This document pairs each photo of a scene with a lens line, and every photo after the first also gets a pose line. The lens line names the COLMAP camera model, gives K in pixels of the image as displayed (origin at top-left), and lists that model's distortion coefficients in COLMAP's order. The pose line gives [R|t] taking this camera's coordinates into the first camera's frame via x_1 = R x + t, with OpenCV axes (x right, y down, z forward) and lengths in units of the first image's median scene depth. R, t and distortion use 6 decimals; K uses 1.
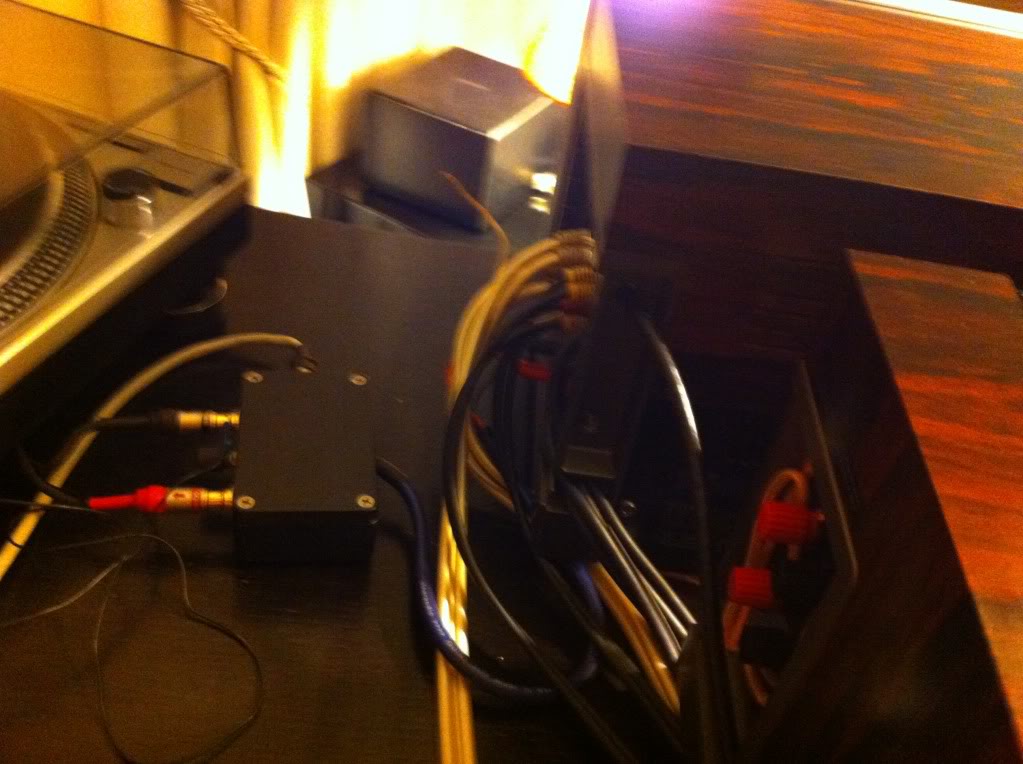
lens RADIAL K [[1000.8, 0, 511.5], [0, 1000.8, 382.0], [0, 0, 1]] dist [0.116685, -0.424928]
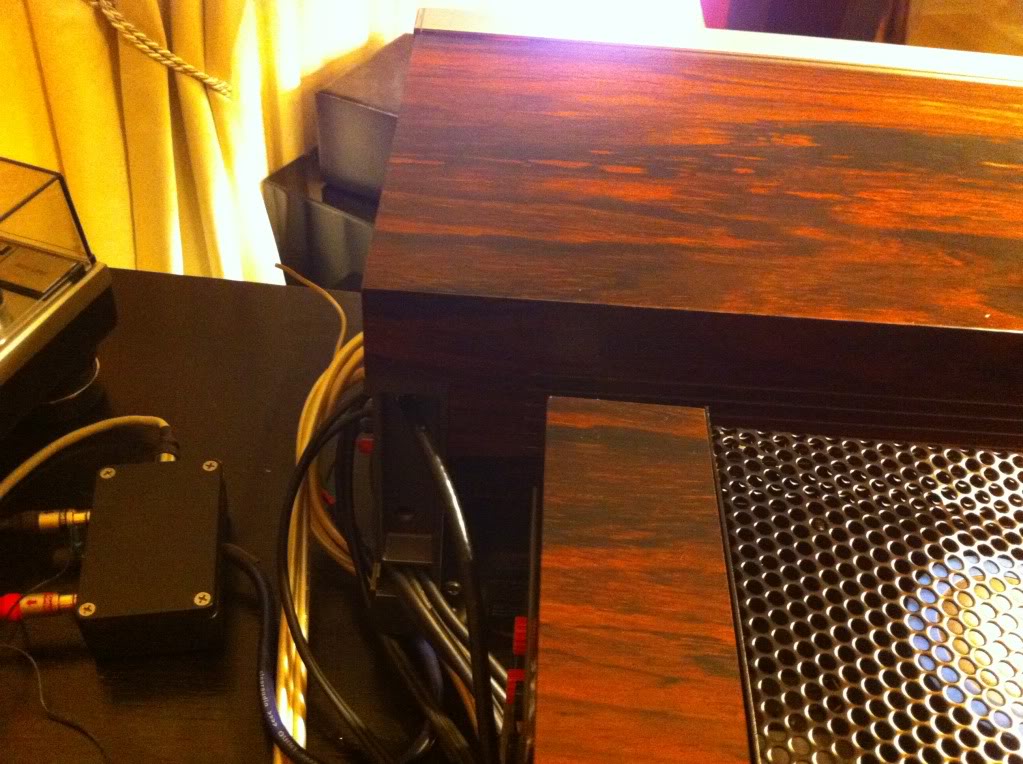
lens RADIAL K [[1000.8, 0, 511.5], [0, 1000.8, 382.0], [0, 0, 1]] dist [0.116685, -0.424928]
pose [[0.997095, -0.066440, -0.037239, 0.230444], [0.068307, 0.996343, 0.051335, -0.138502], [0.033692, -0.053730, 0.997987, -0.026985]]
